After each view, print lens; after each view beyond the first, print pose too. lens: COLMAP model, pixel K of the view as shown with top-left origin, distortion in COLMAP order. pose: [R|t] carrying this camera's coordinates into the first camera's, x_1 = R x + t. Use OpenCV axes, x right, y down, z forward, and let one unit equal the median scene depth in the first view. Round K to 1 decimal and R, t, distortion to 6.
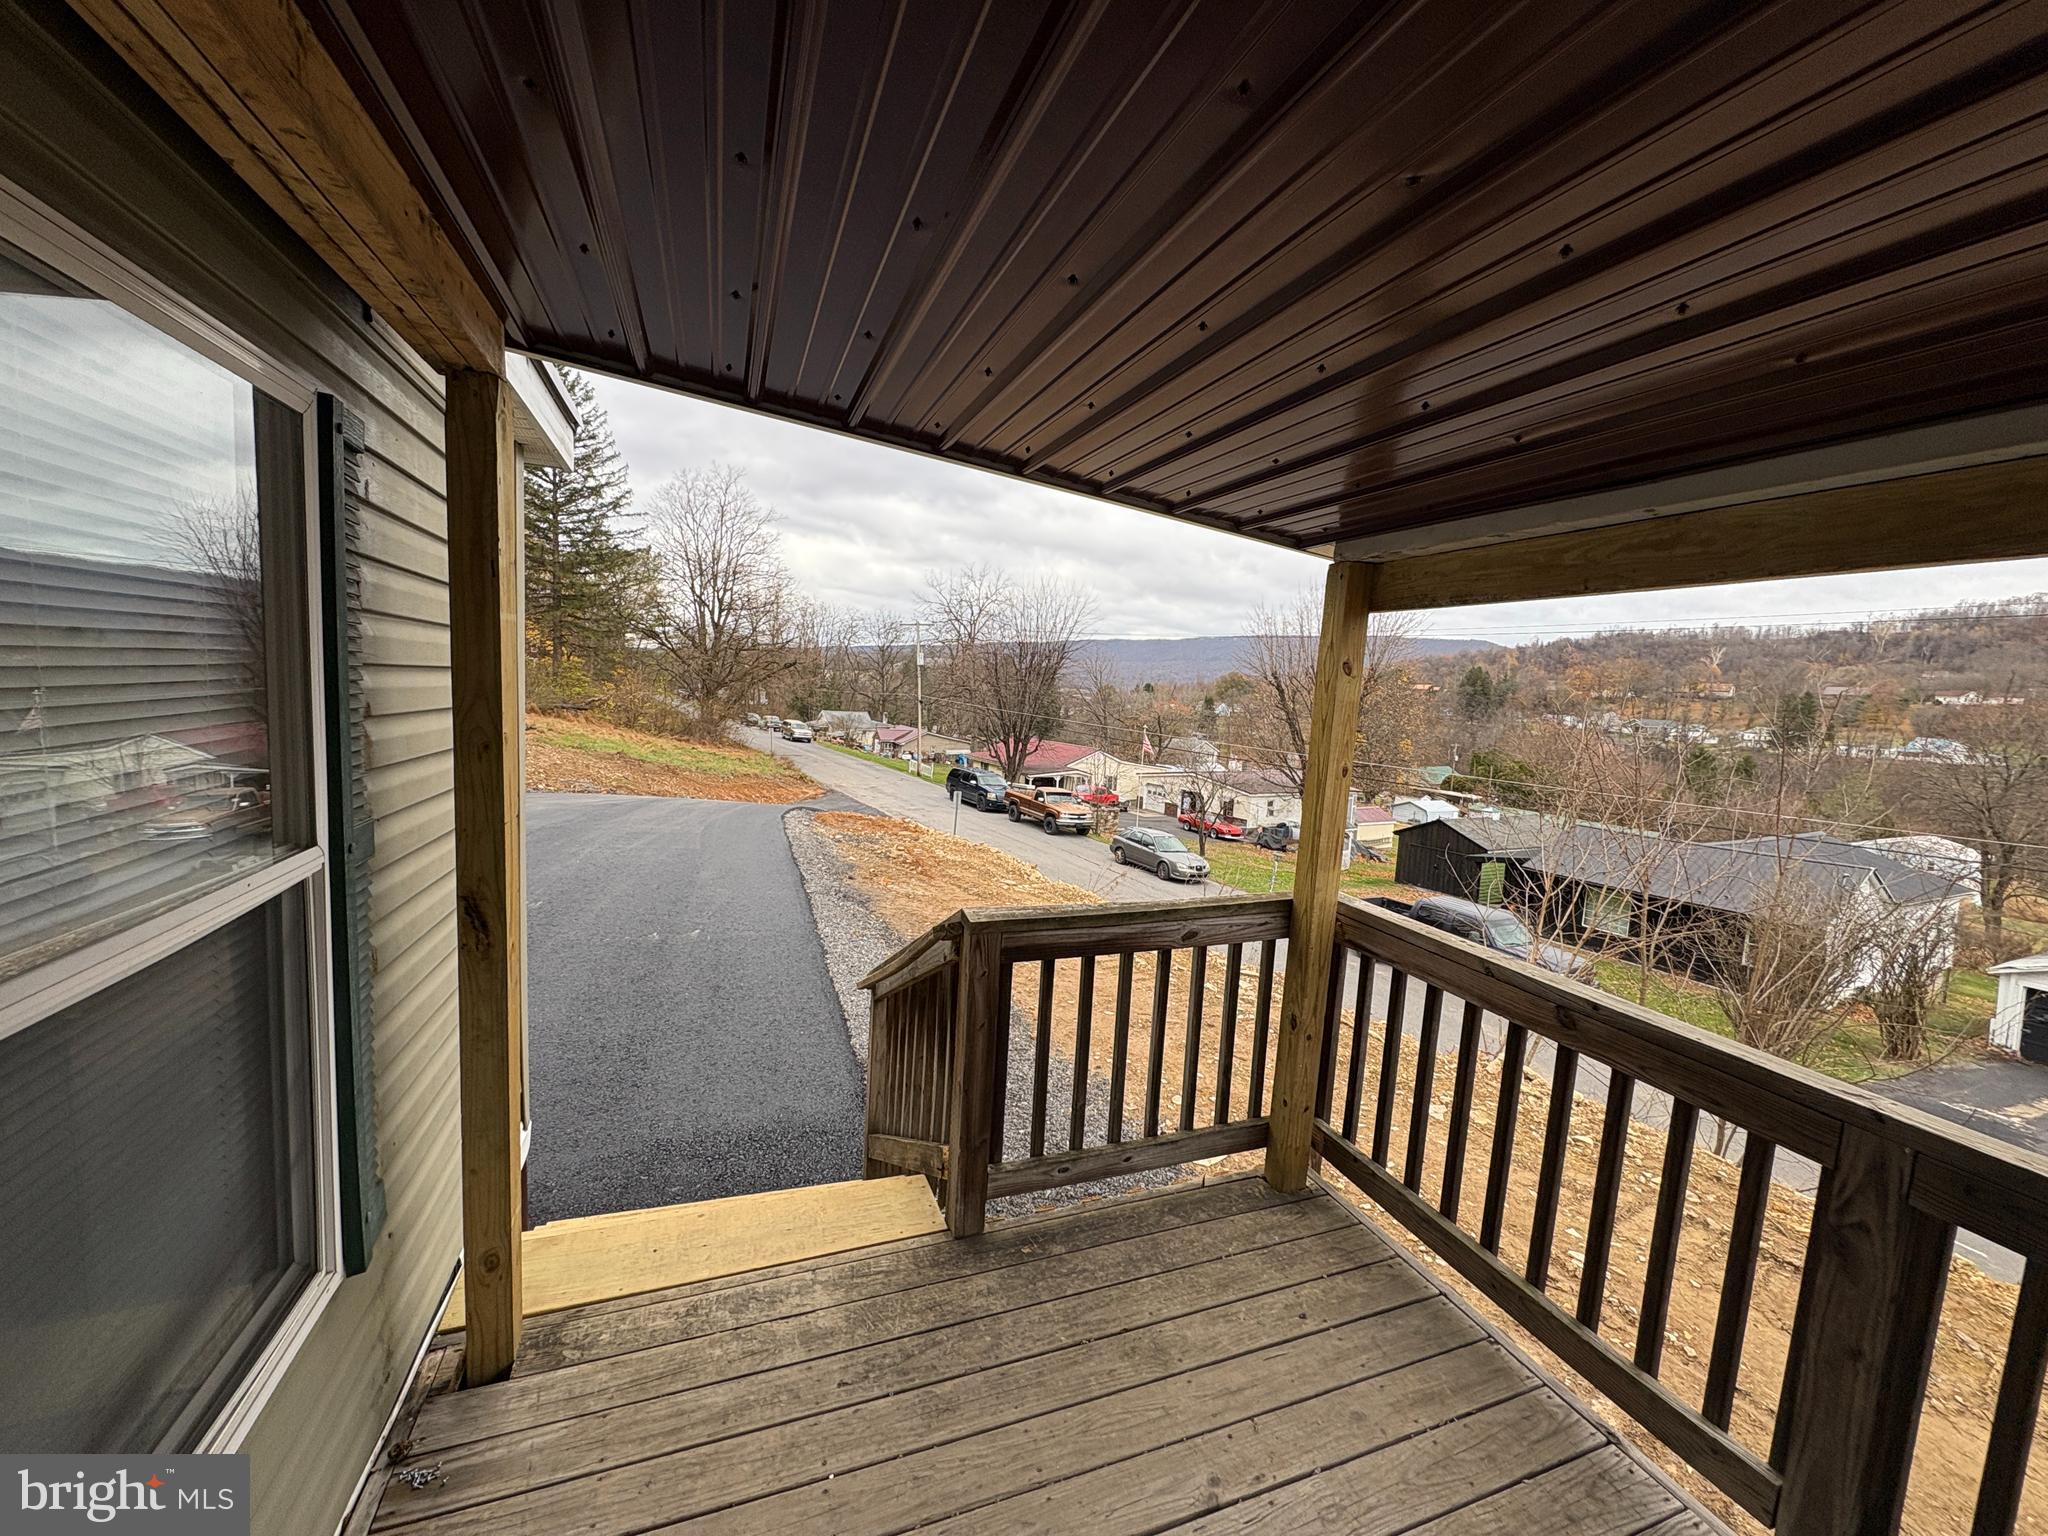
lens RADIAL K [[816.8, 0, 1024.3], [0, 816.8, 776.9], [0, 0, 1]] dist [-0.000287, 0.000297]
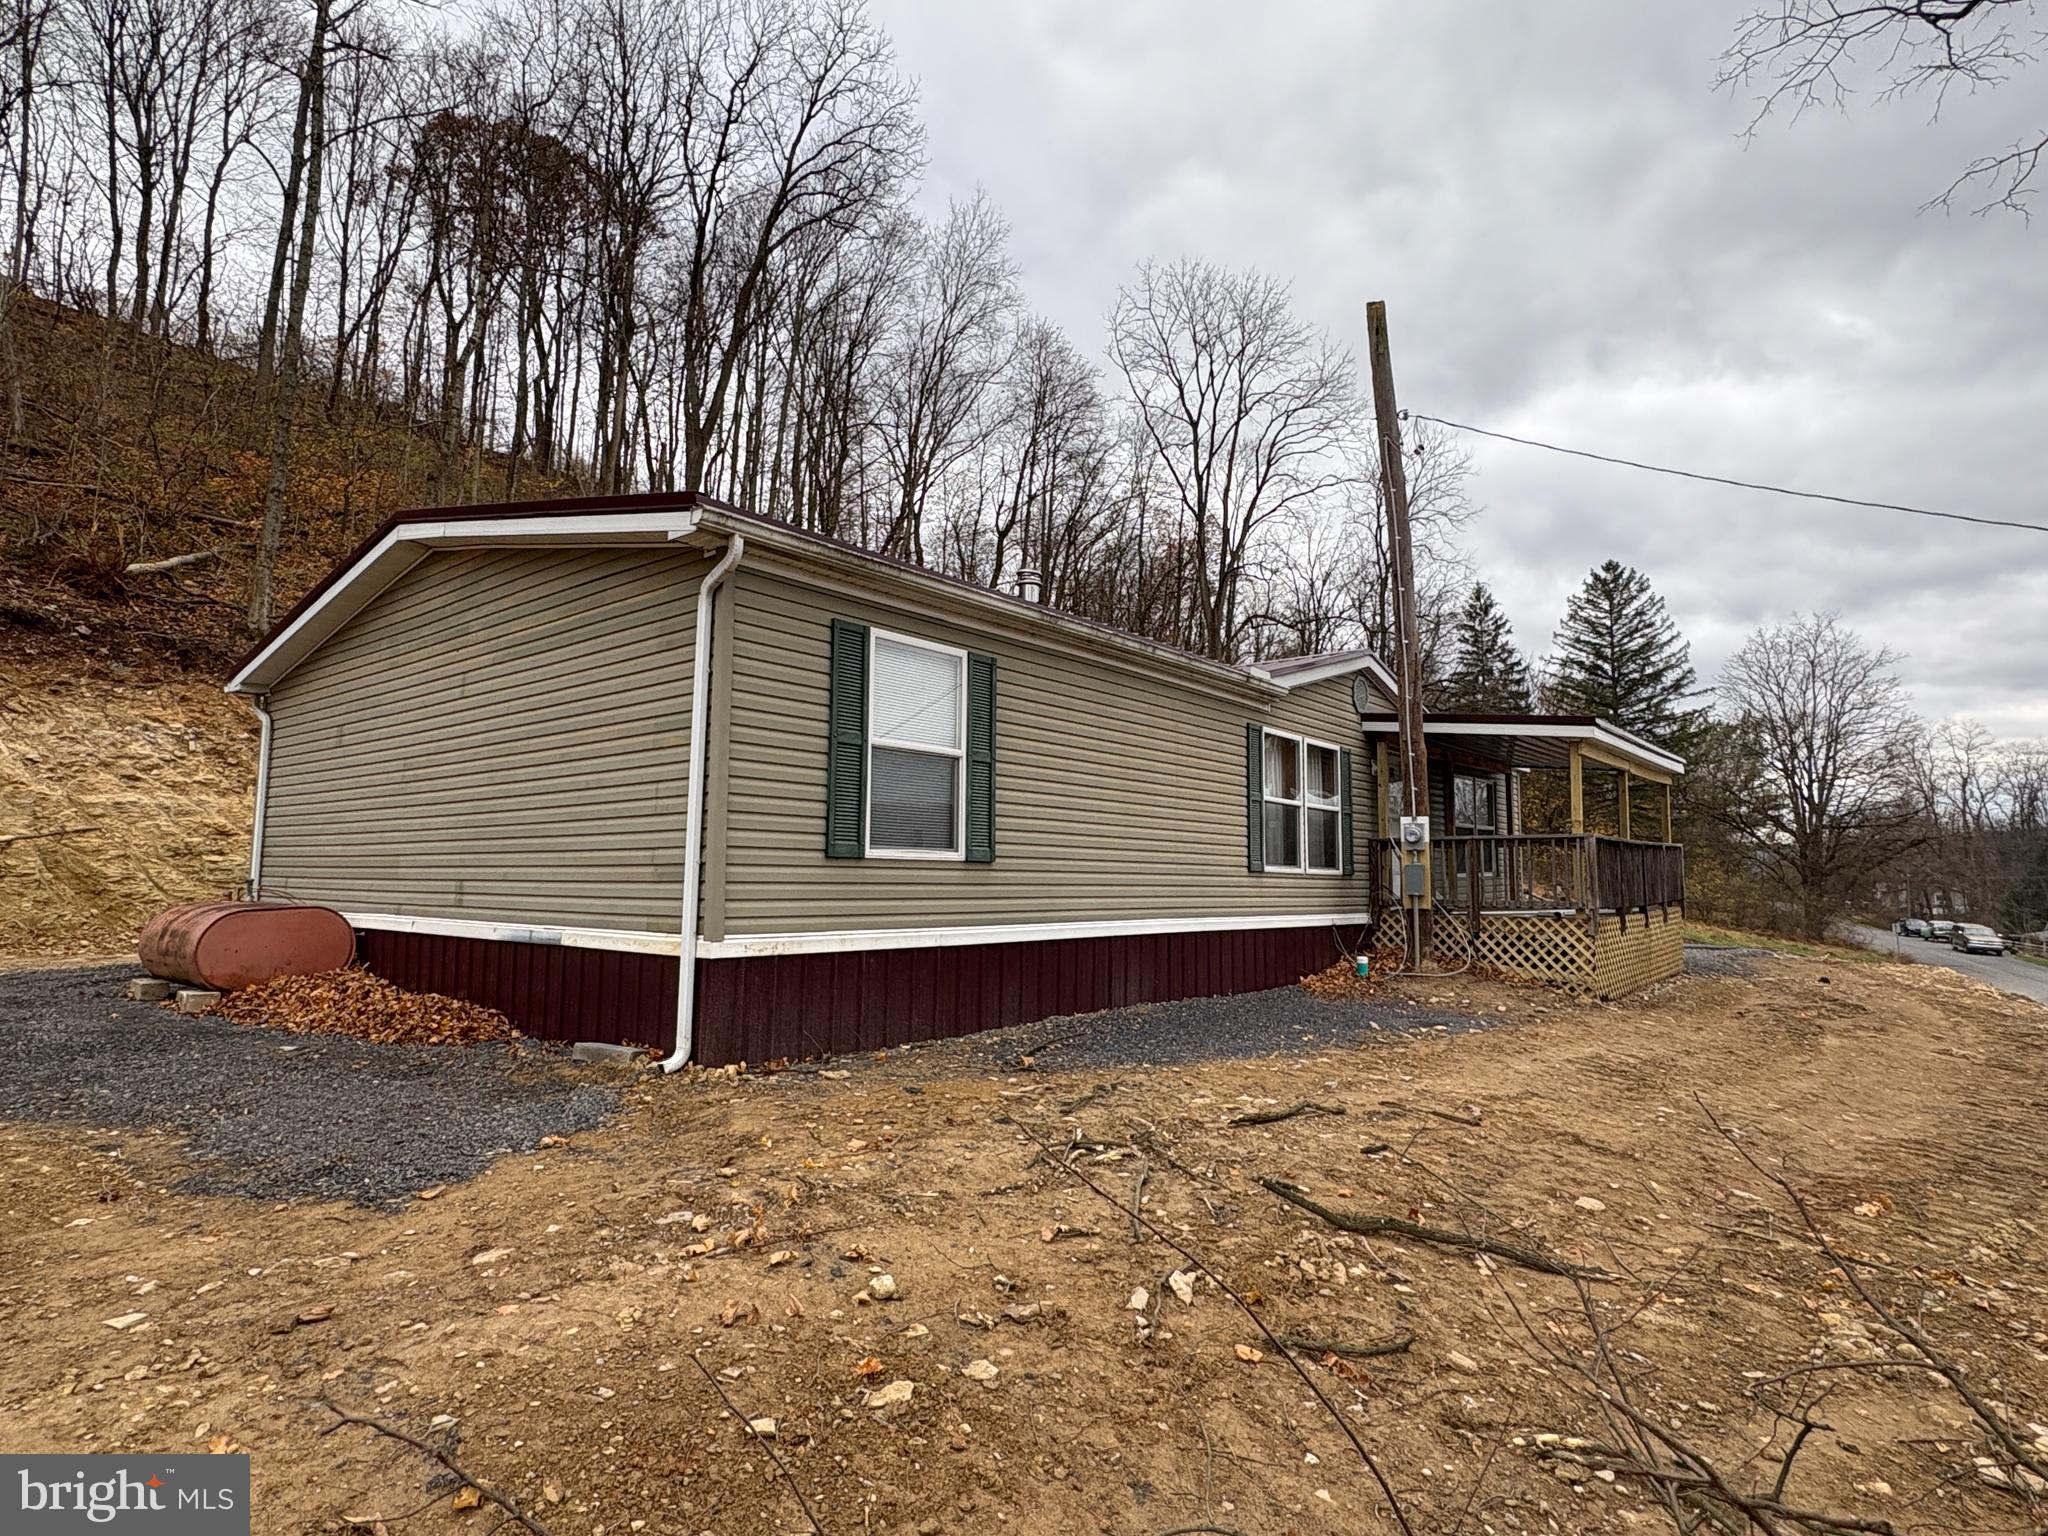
lens RADIAL K [[1083.7, 0, 1023.3], [0, 1083.7, 772.4], [0, 0, 1]] dist [0.001157, -0.001366]
pose [[0.489762, -0.136048, -0.861176, 0.200455], [-0.075422, 0.977436, -0.197308, 0.070640], [0.868588, 0.161585, 0.468450, -0.235659]]
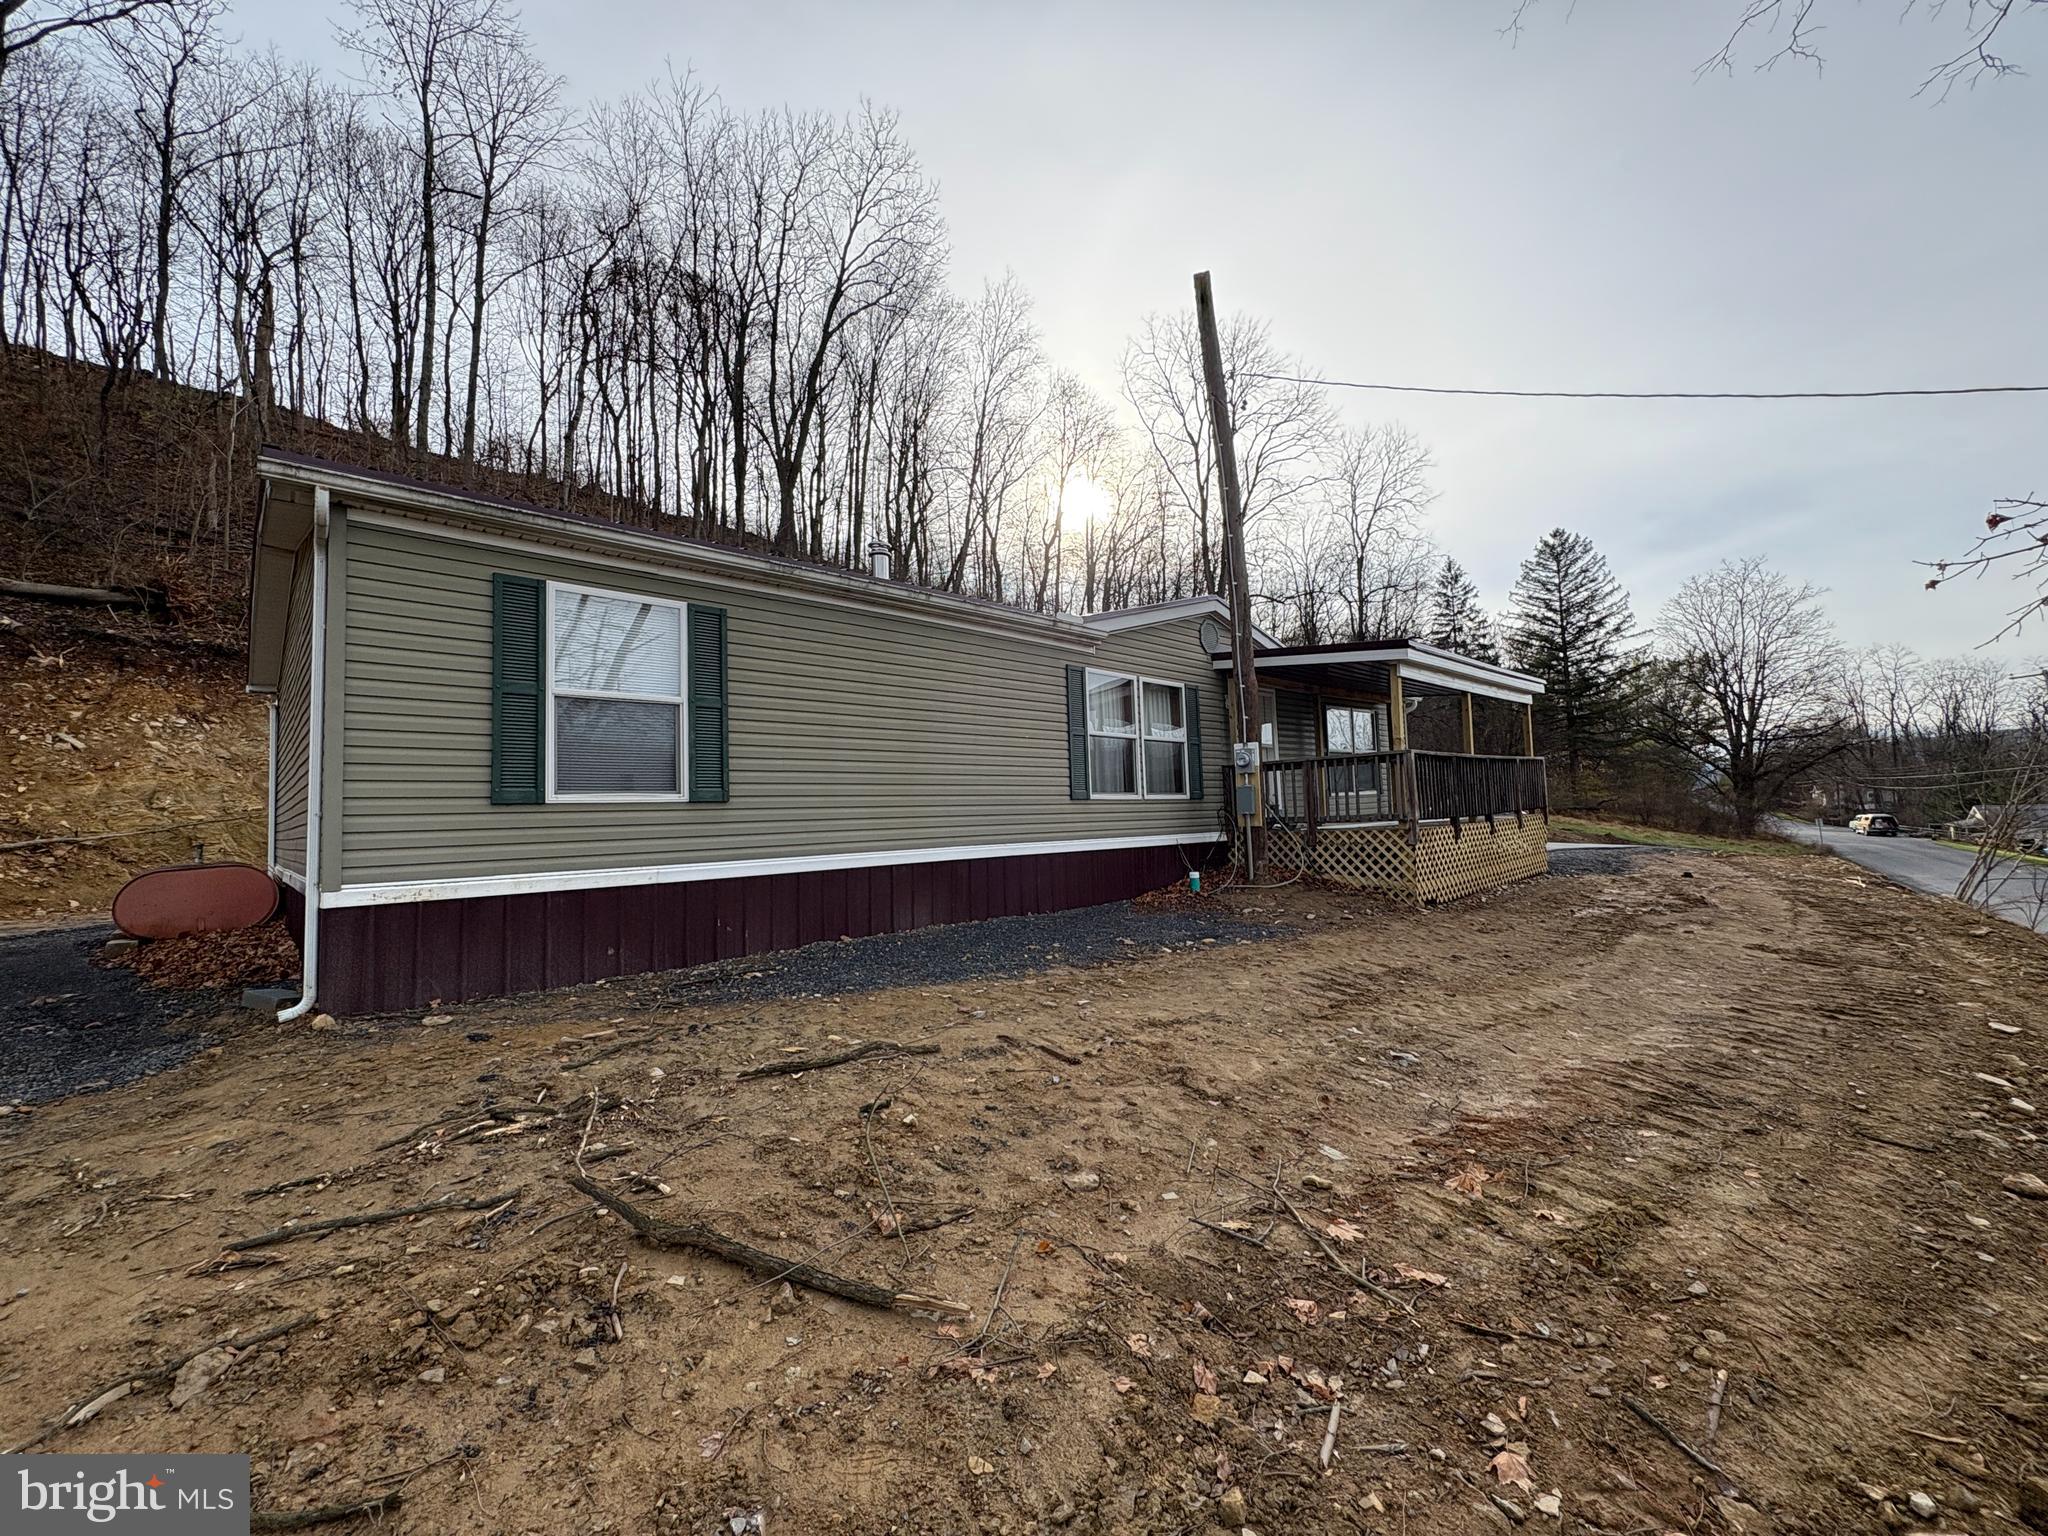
lens RADIAL K [[816.8, 0, 1020.4], [0, 816.8, 766.3], [0, 0, 1]] dist [-0.000287, 0.000297]
pose [[0.386633, -0.125170, -0.913700, 0.194607], [-0.043264, 0.987194, -0.153546, 0.065322], [0.921218, 0.098896, 0.376267, -0.177382]]
